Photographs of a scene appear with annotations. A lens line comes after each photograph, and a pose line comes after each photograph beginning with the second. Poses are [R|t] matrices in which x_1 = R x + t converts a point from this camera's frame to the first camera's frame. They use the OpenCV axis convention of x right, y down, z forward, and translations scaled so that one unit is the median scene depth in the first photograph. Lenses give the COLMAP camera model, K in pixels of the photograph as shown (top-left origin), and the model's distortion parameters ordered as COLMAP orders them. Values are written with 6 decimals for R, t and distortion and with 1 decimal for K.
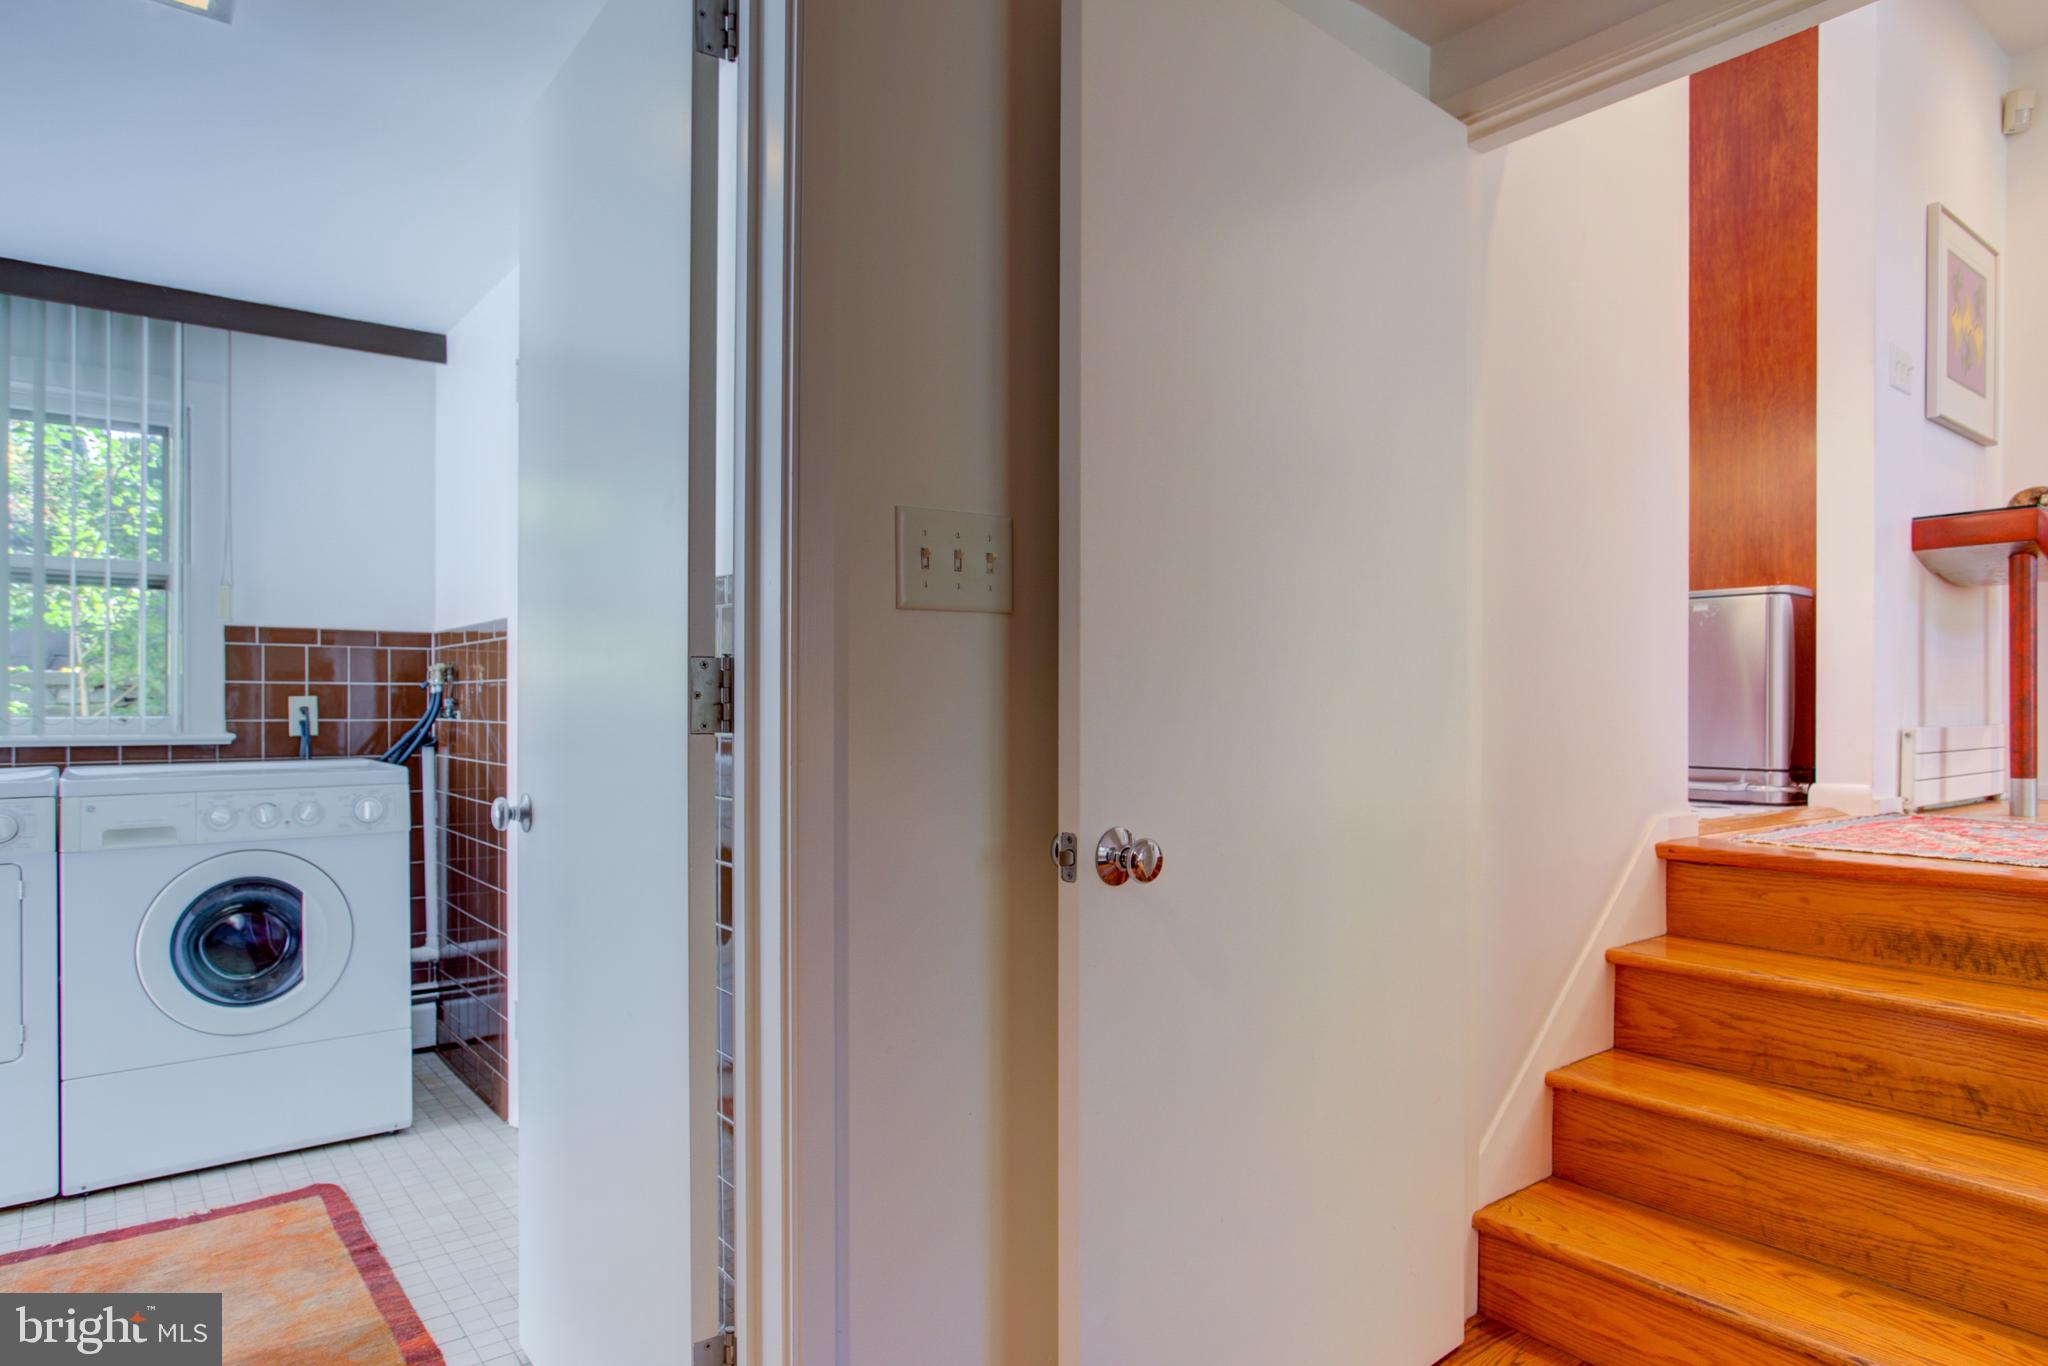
lens RADIAL K [[1216.1, 0, 1025.0], [0, 1216.1, 696.3], [0, 0, 1]] dist [-0.021485, 0.009146]
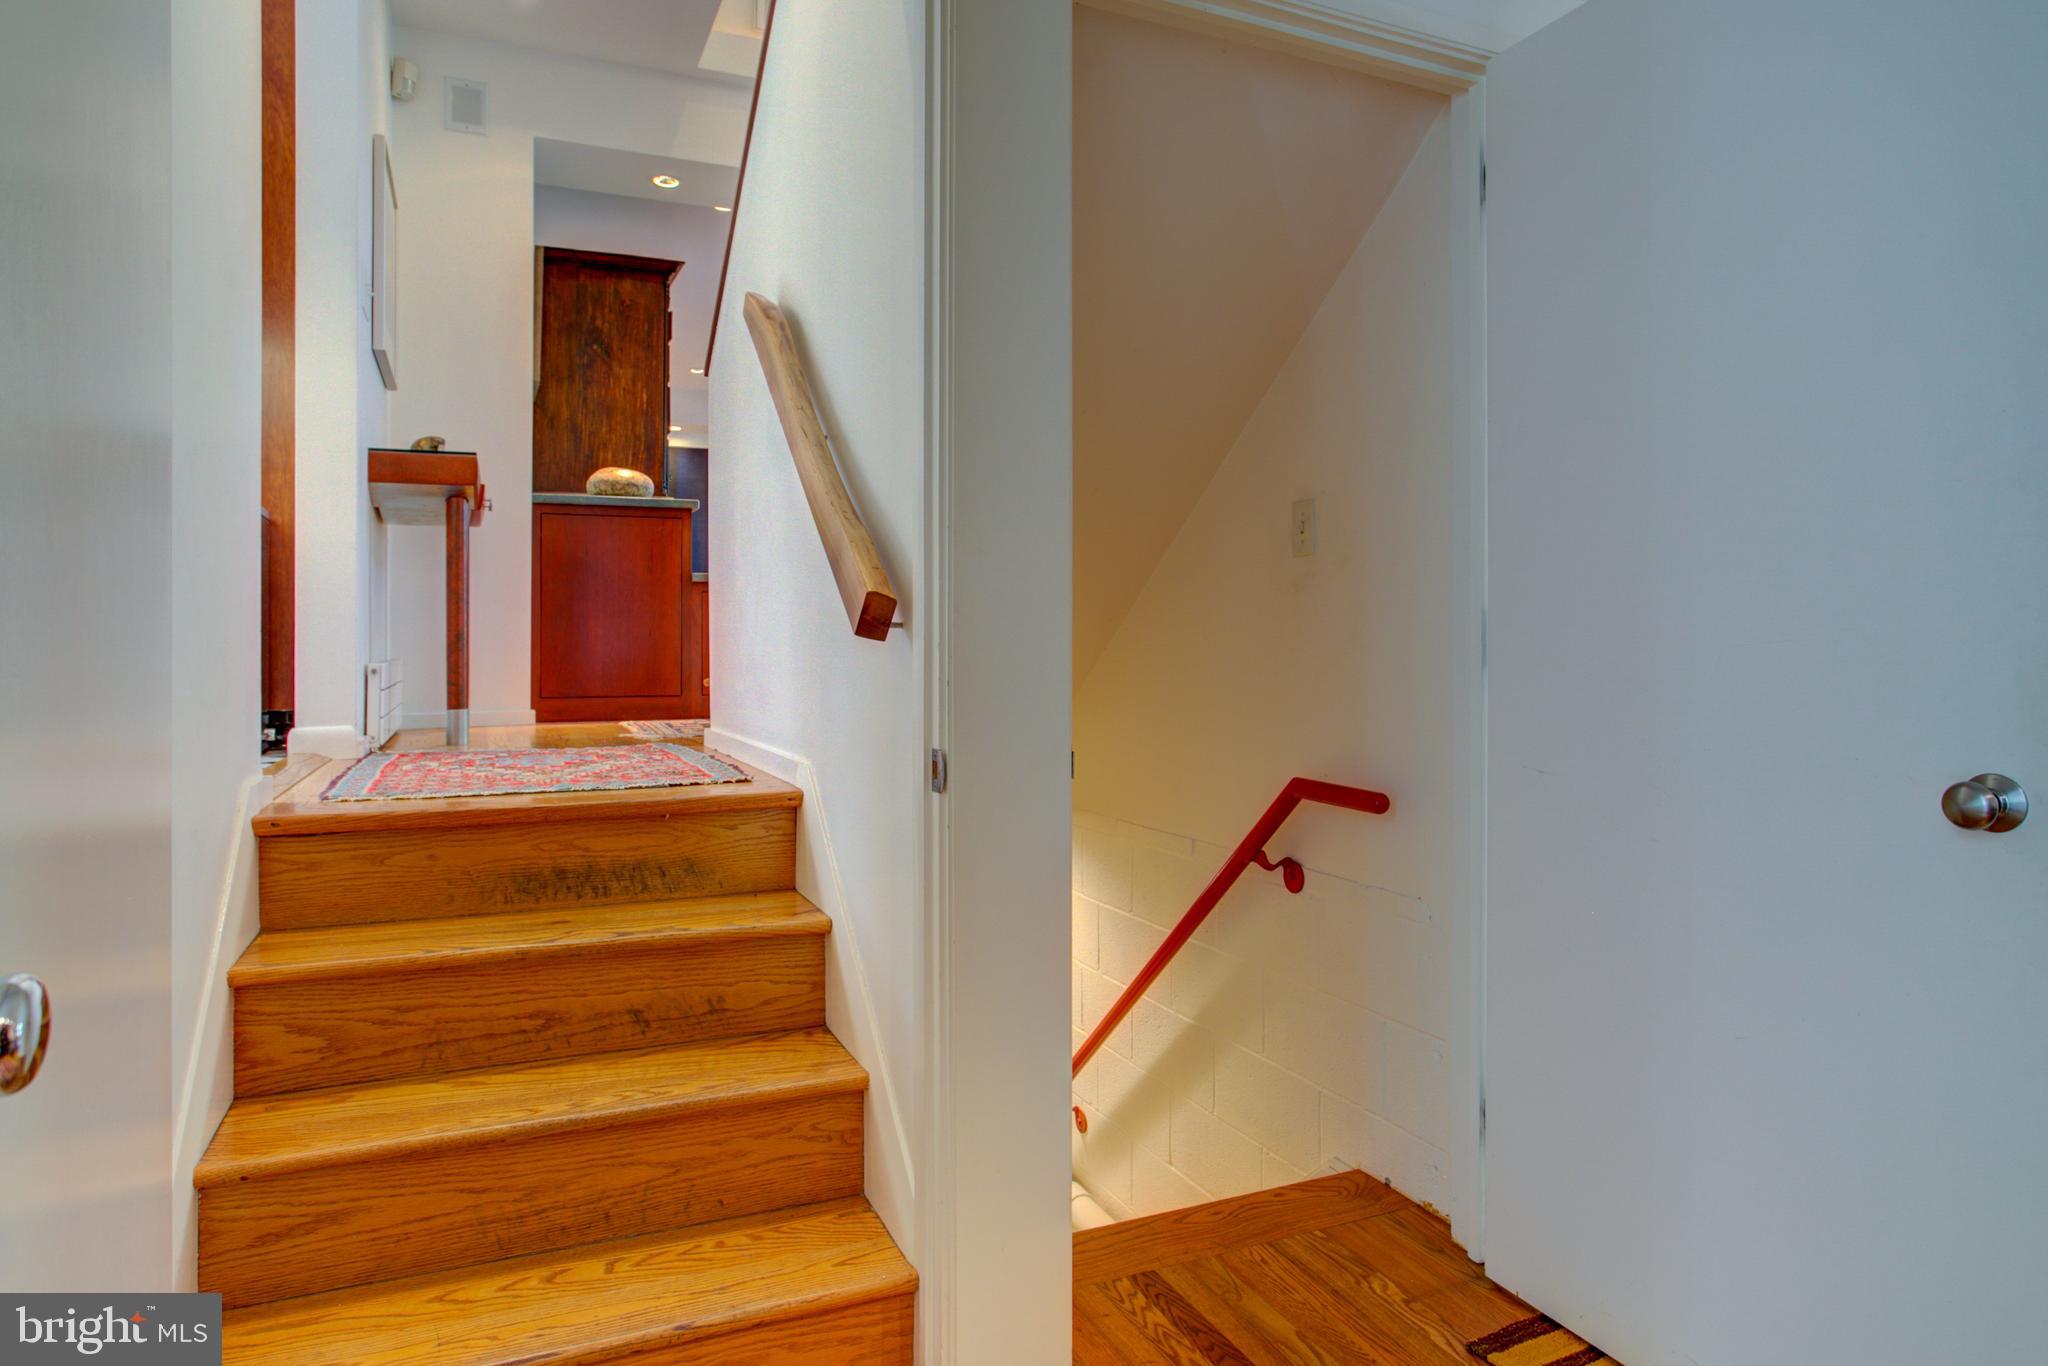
lens RADIAL K [[1216.1, 0, 1049.7], [0, 1216.1, 628.8], [0, 0, 1]] dist [-0.021485, 0.009146]
pose [[0.233346, 0.008935, 0.972353, -0.135636], [-0.006733, 0.999949, -0.007572, 0.003428], [-0.972370, -0.004780, 0.233394, 0.388365]]
